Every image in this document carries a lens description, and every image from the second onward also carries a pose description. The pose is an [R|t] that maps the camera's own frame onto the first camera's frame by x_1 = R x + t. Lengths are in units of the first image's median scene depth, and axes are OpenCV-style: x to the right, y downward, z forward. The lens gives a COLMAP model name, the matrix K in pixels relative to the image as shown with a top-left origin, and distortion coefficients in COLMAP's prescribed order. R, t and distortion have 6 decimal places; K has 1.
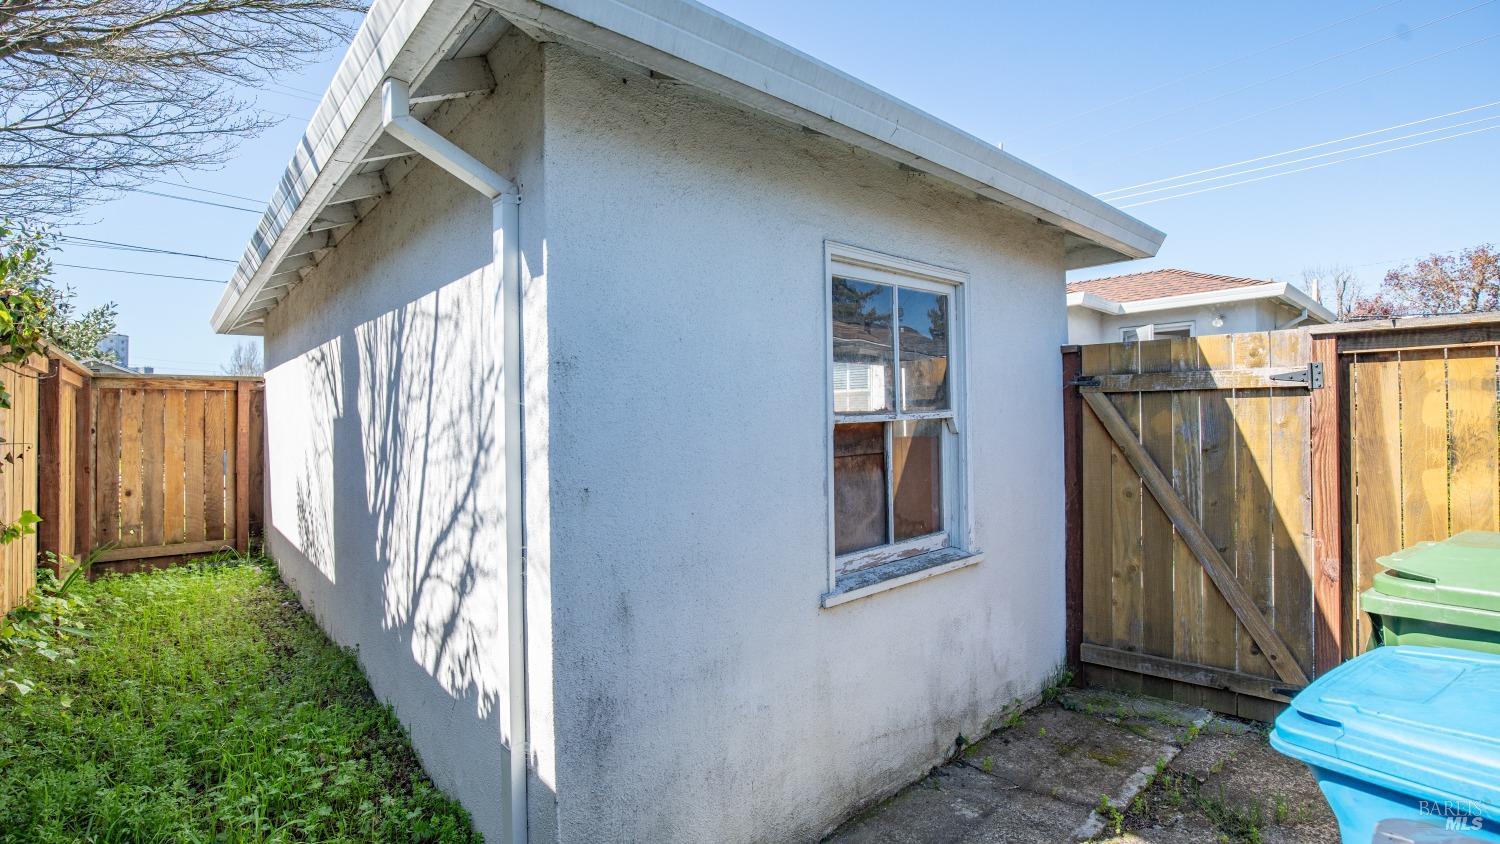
lens RADIAL K [[690.0, 0, 752.9], [0, 690.0, 413.7], [0, 0, 1]] dist [-0.030275, 0.001306]
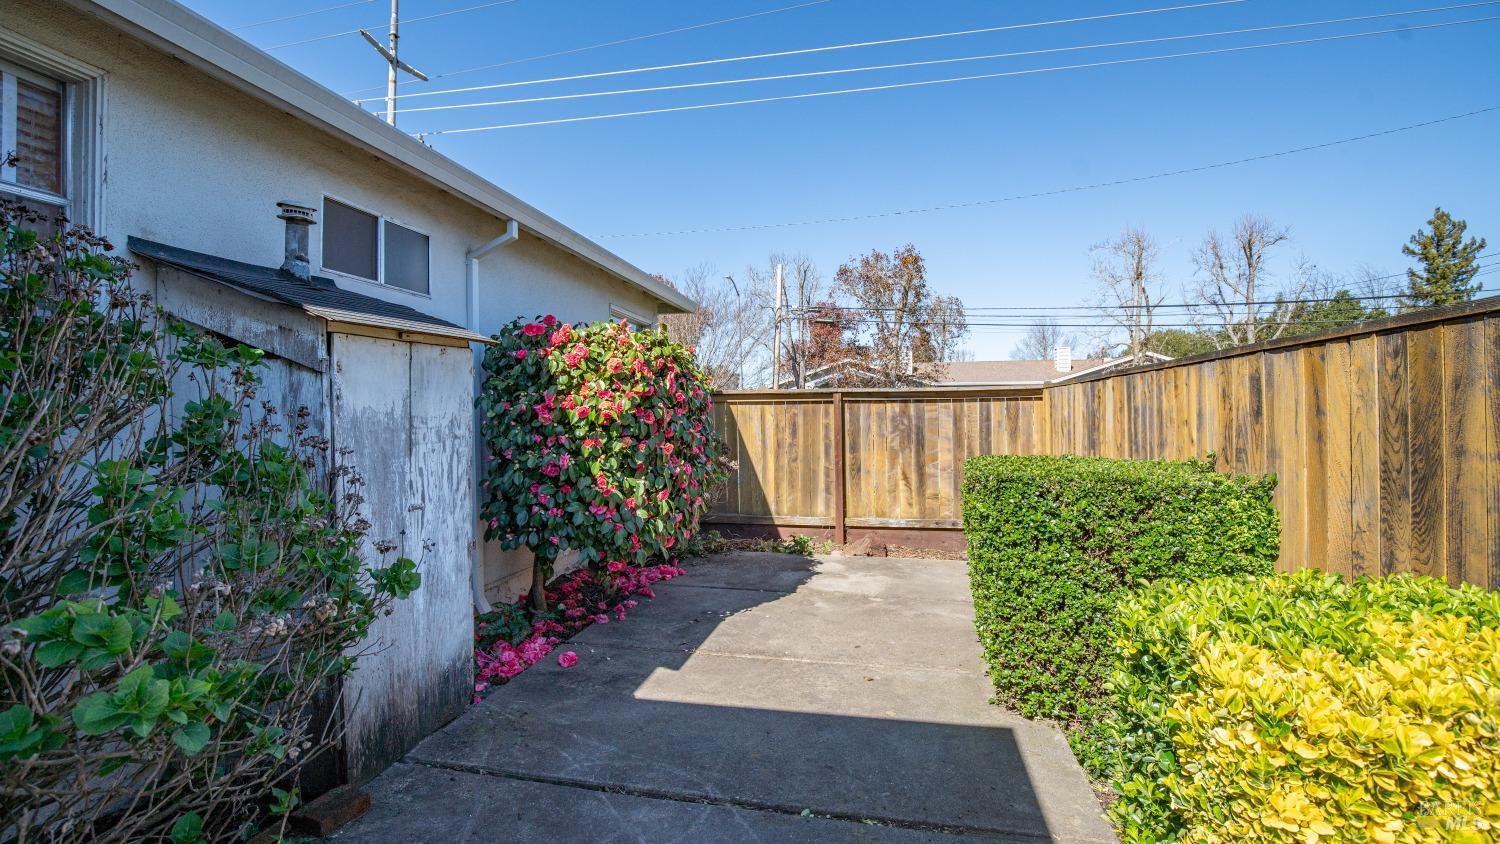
lens RADIAL K [[690.0, 0, 752.9], [0, 690.0, 413.7], [0, 0, 1]] dist [-0.030275, 0.001306]
pose [[0.804955, 0.002267, 0.593332, 0.240408], [-0.009776, 0.999908, 0.009441, -0.000371], [-0.593255, -0.013400, 0.804903, 0.254427]]
